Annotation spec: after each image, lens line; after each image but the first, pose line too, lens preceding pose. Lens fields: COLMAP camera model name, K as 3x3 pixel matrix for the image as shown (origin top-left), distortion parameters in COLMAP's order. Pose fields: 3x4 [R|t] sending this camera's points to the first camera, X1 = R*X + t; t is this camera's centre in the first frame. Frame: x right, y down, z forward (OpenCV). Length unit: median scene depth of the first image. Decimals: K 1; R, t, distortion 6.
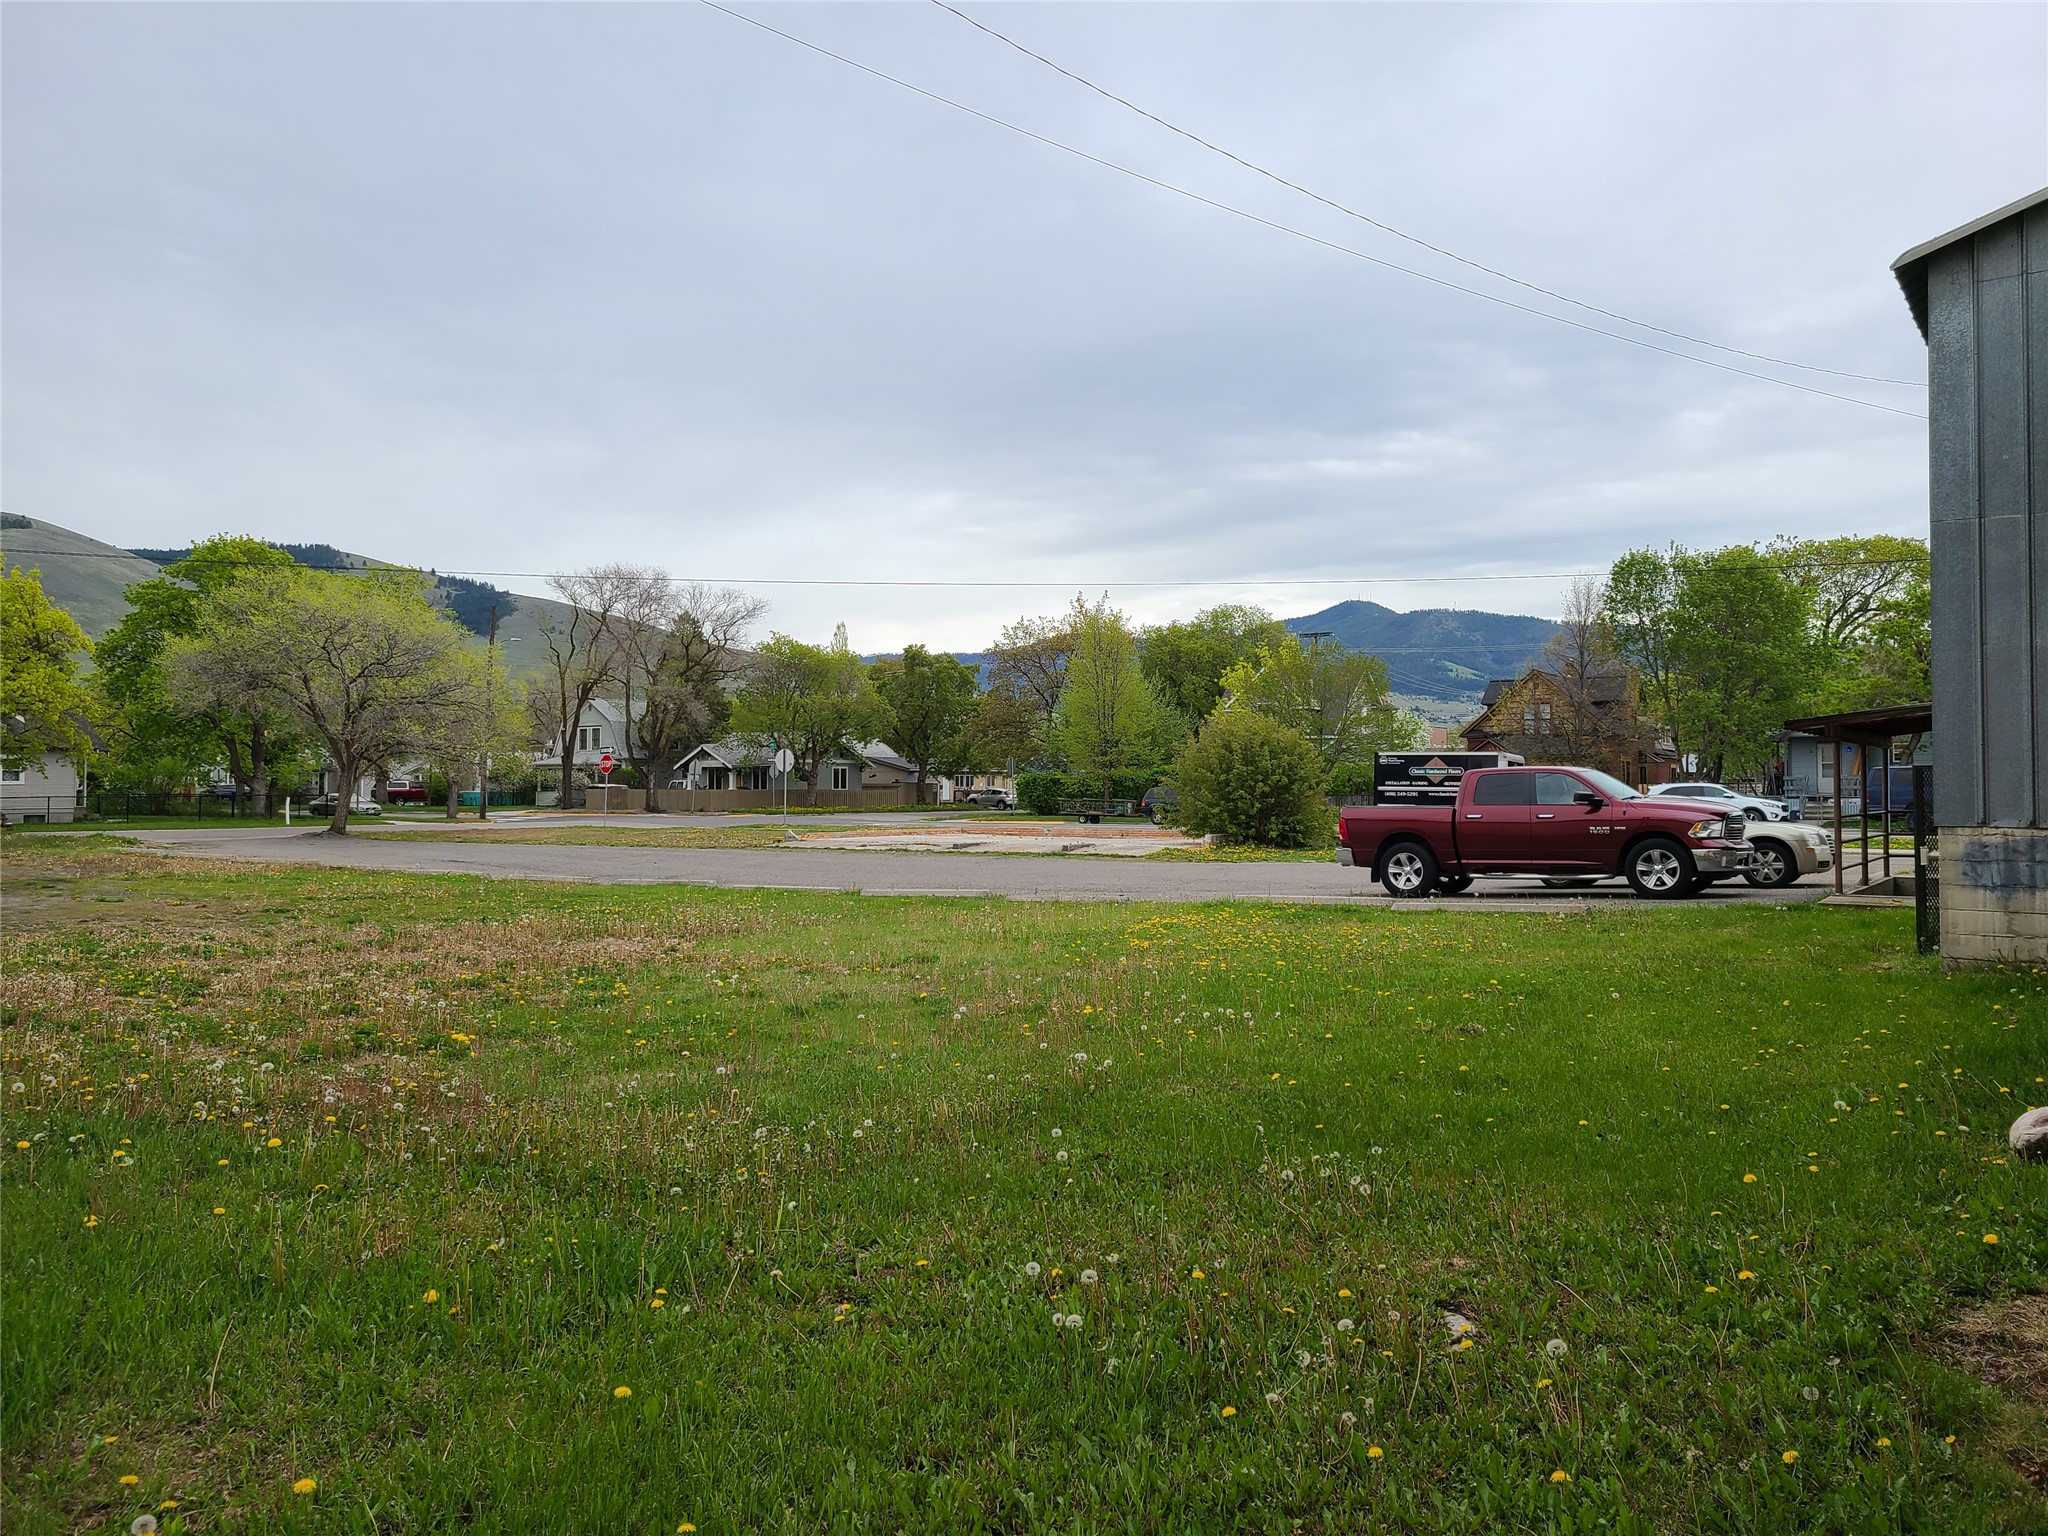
lens RADIAL K [[1530.8, 0, 1035.7], [0, 1530.8, 768.2], [0, 0, 1]] dist [0.064156, -0.049083]
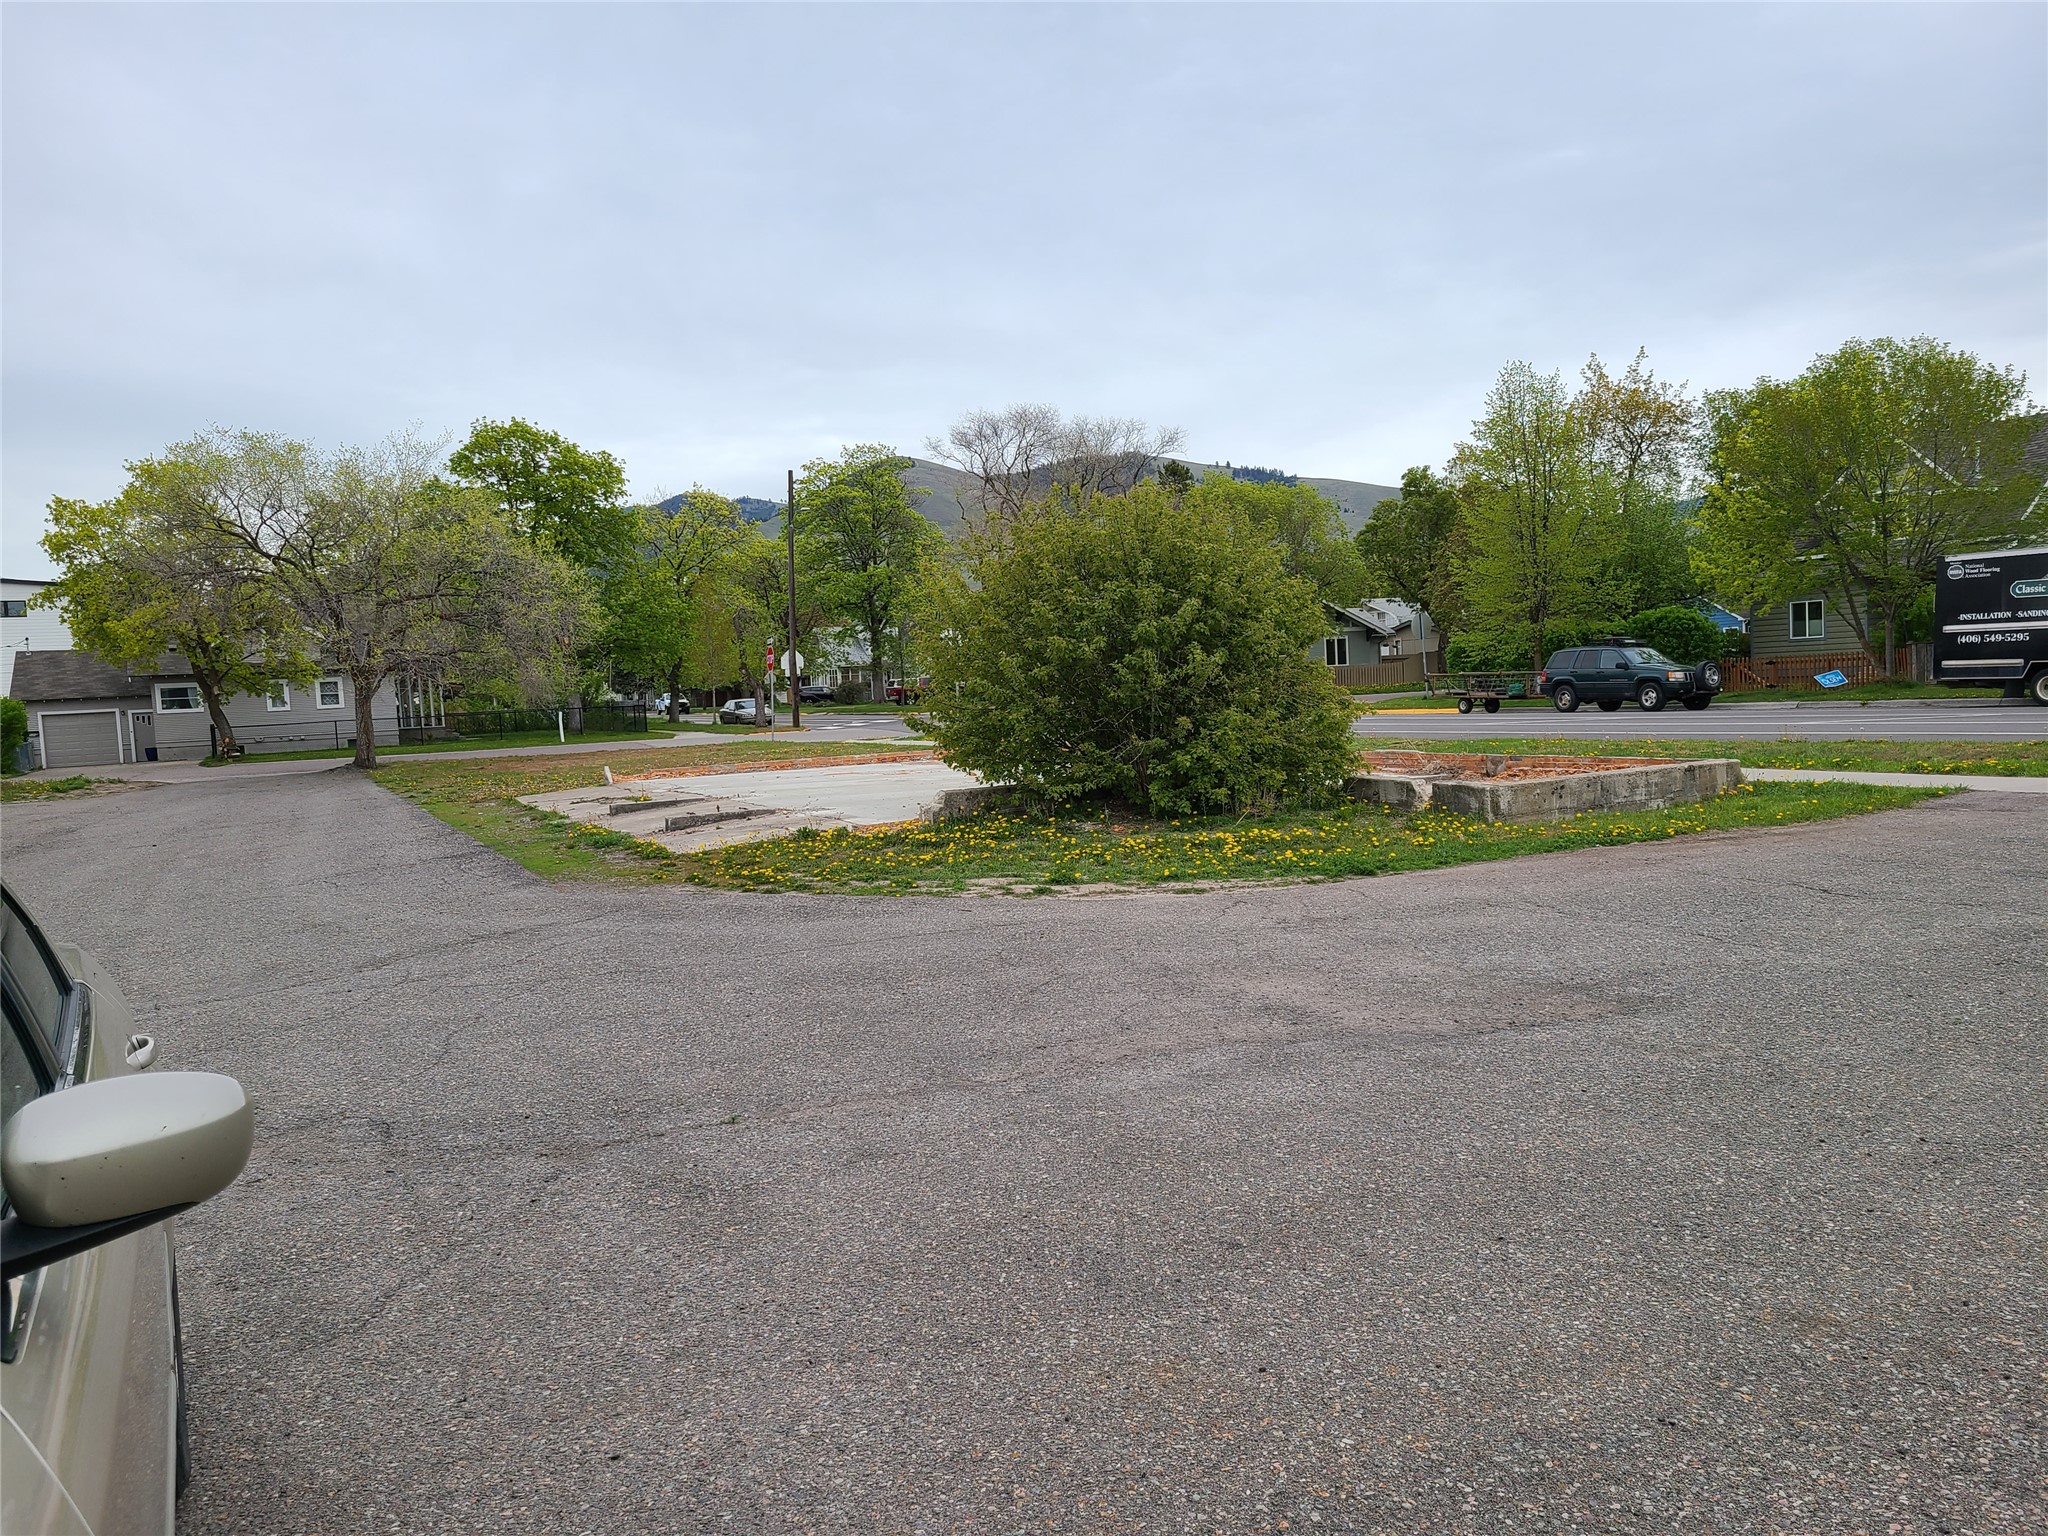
lens RADIAL K [[1530.8, 0, 1015.4], [0, 1530.8, 766.8], [0, 0, 1]] dist [0.064156, -0.049083]
pose [[0.869059, -0.015943, -0.494451, 0.188322], [0.056433, 0.996151, 0.067069, 0.006018], [0.491479, -0.086190, 0.866614, 0.370048]]
